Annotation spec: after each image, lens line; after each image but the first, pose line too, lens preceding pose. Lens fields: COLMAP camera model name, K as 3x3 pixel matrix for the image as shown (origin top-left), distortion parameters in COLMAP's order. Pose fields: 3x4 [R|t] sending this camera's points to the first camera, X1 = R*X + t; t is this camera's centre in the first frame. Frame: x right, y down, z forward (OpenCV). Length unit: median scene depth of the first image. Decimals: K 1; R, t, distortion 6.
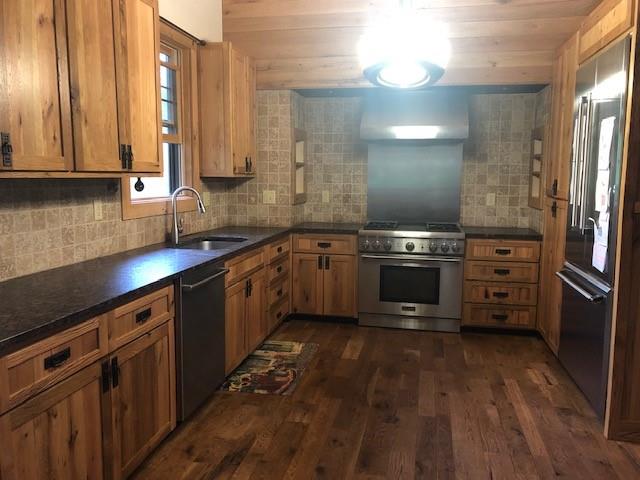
lens RADIAL K [[522.8, 0, 323.0], [0, 522.8, 234.9], [0, 0, 1]] dist [0.021731, -0.019626]
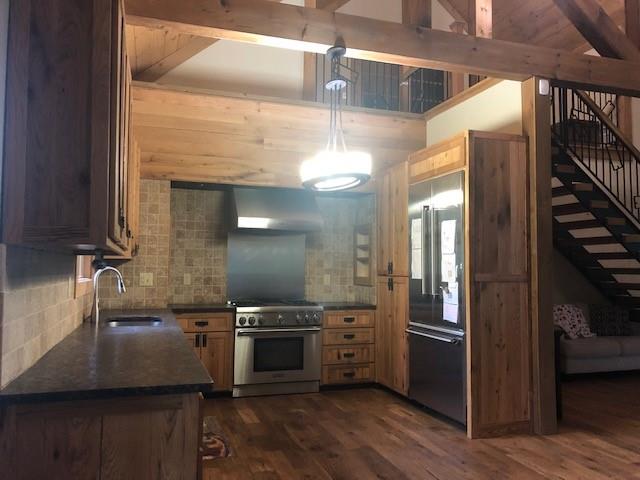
lens RADIAL K [[522.8, 0, 323.0], [0, 522.8, 234.9], [0, 0, 1]] dist [0.021731, -0.019626]
pose [[0.872605, 0.029624, 0.487528, -0.374380], [0.054626, 0.985977, -0.157684, 0.028550], [-0.485363, 0.164228, 0.858750, -0.089930]]
